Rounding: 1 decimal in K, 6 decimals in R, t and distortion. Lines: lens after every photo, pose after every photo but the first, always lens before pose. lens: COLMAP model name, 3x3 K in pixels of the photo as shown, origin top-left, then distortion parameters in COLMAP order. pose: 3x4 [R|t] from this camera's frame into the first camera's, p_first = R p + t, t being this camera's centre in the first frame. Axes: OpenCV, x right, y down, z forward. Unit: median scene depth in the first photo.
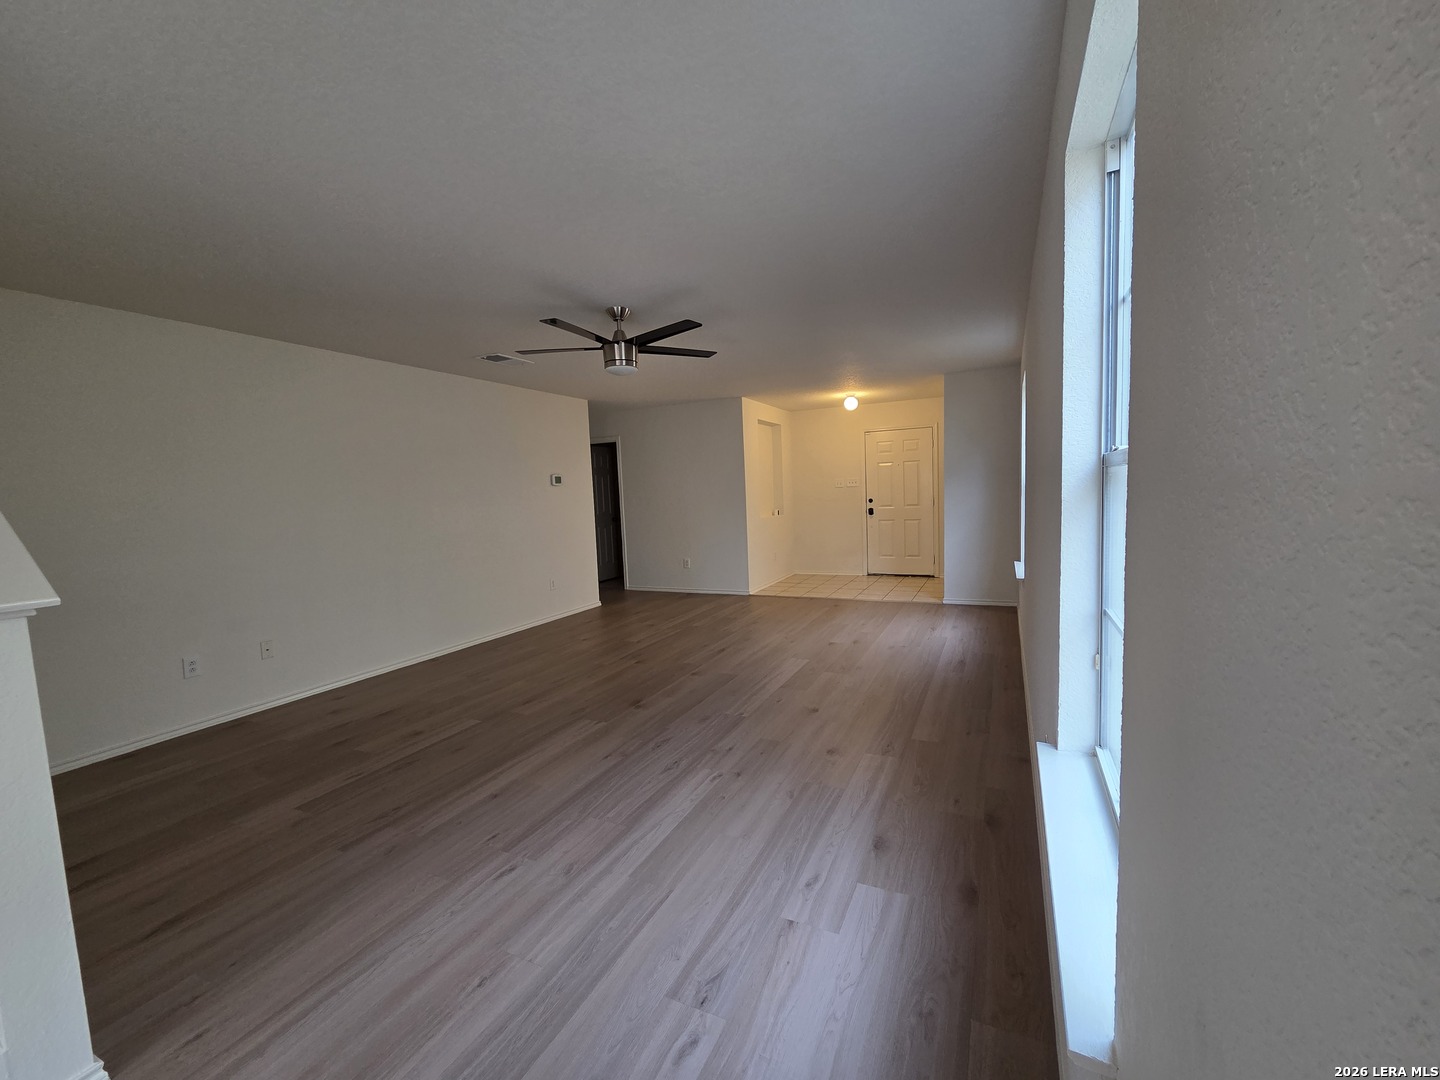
lens RADIAL K [[590.0, 0, 726.7], [0, 590.0, 540.4], [0, 0, 1]] dist [0.002478, -0.000099]
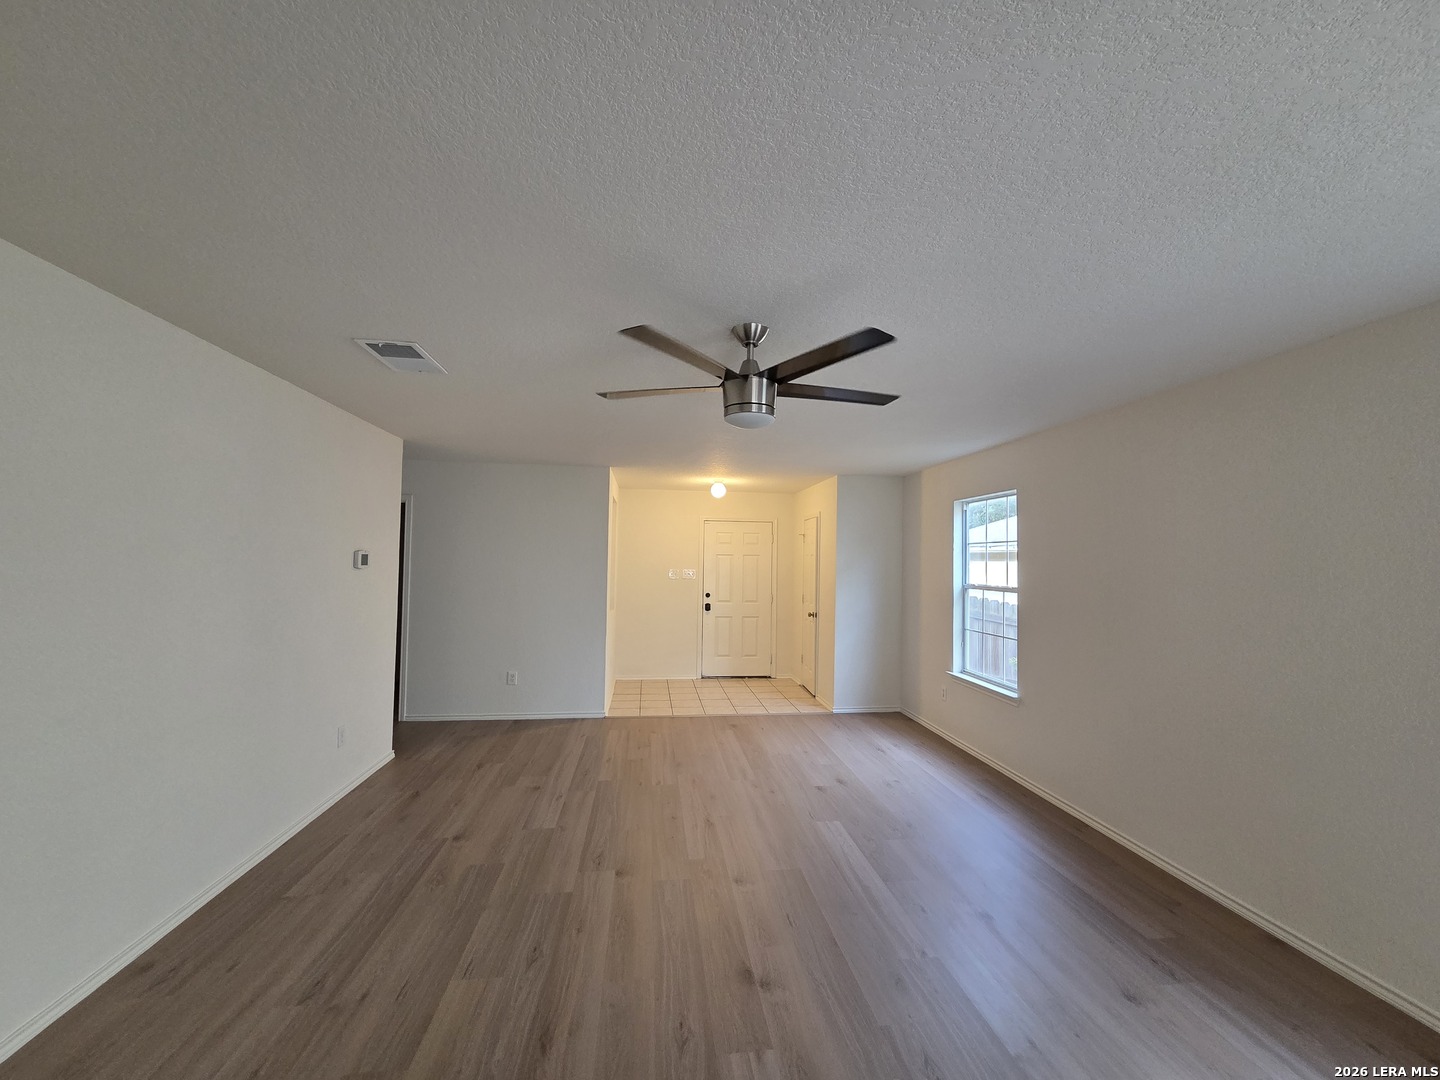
lens RADIAL K [[590.0, 0, 726.7], [0, 590.0, 540.4], [0, 0, 1]] dist [0.002478, -0.000099]
pose [[0.840404, 0.071739, 0.537191, -0.308033], [-0.001946, 0.991593, -0.129378, -0.044708], [-0.541956, 0.107684, 0.833479, 0.288914]]
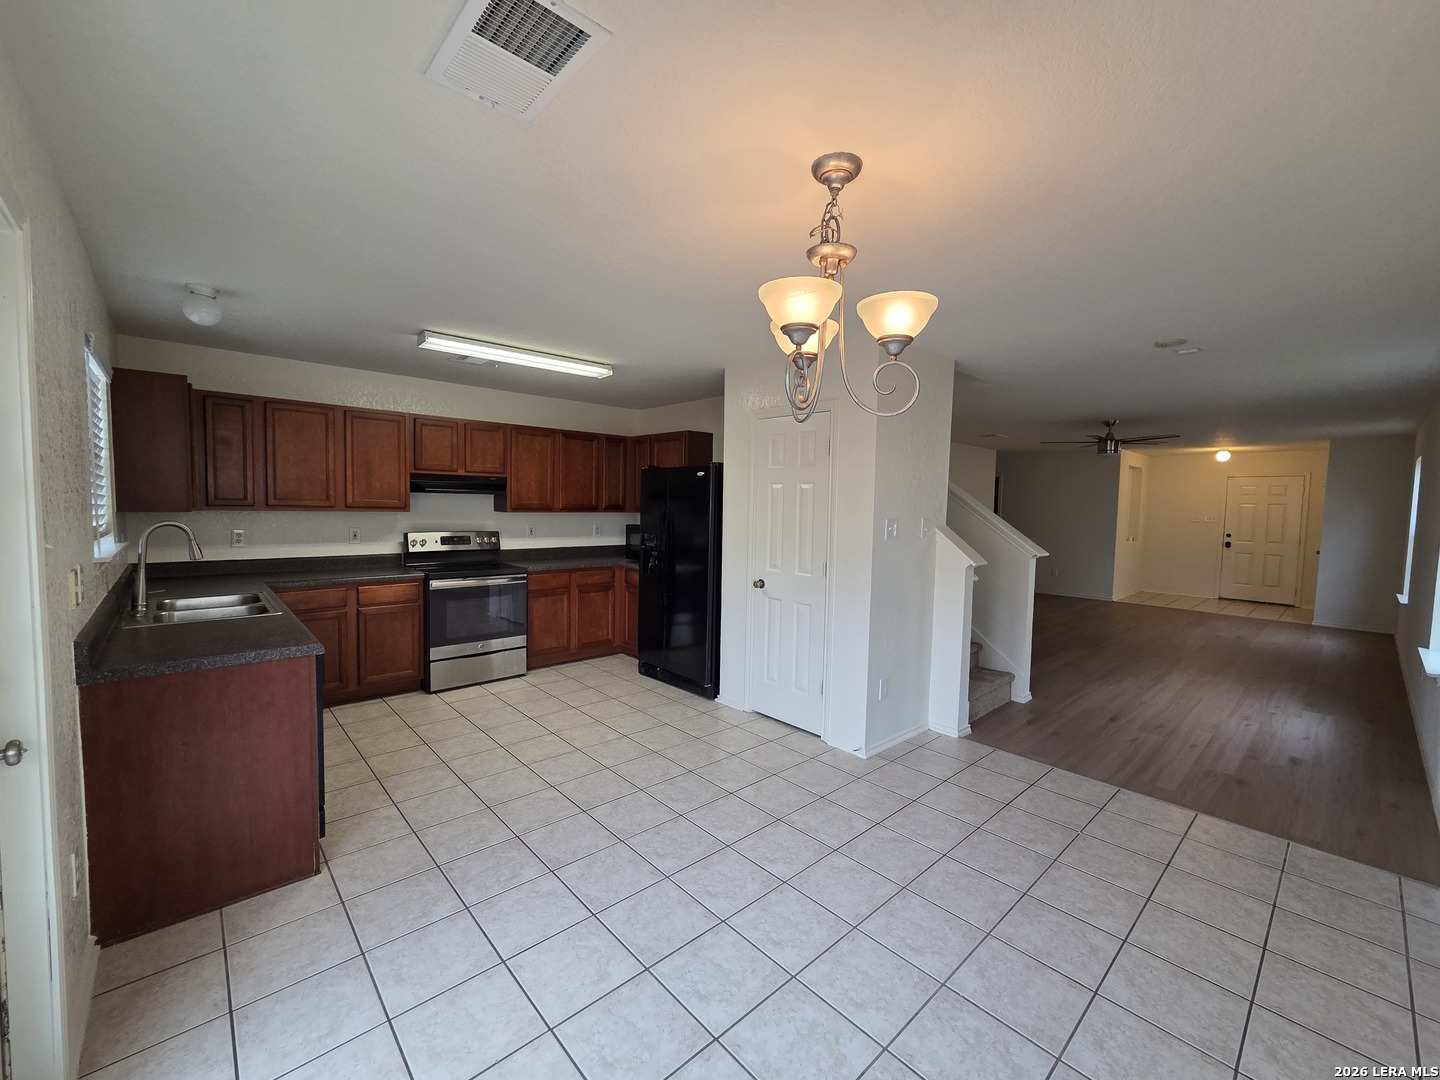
lens RADIAL K [[594.1, 0, 720.0], [0, 594.1, 540.0], [0, 0, 1]] dist [0.001782, 0.000908]
pose [[0.924598, 0.079240, -0.372612, -0.333354], [-0.085553, 0.996334, -0.000410, 0.038038], [0.371213, 0.032257, 0.927987, -0.629134]]
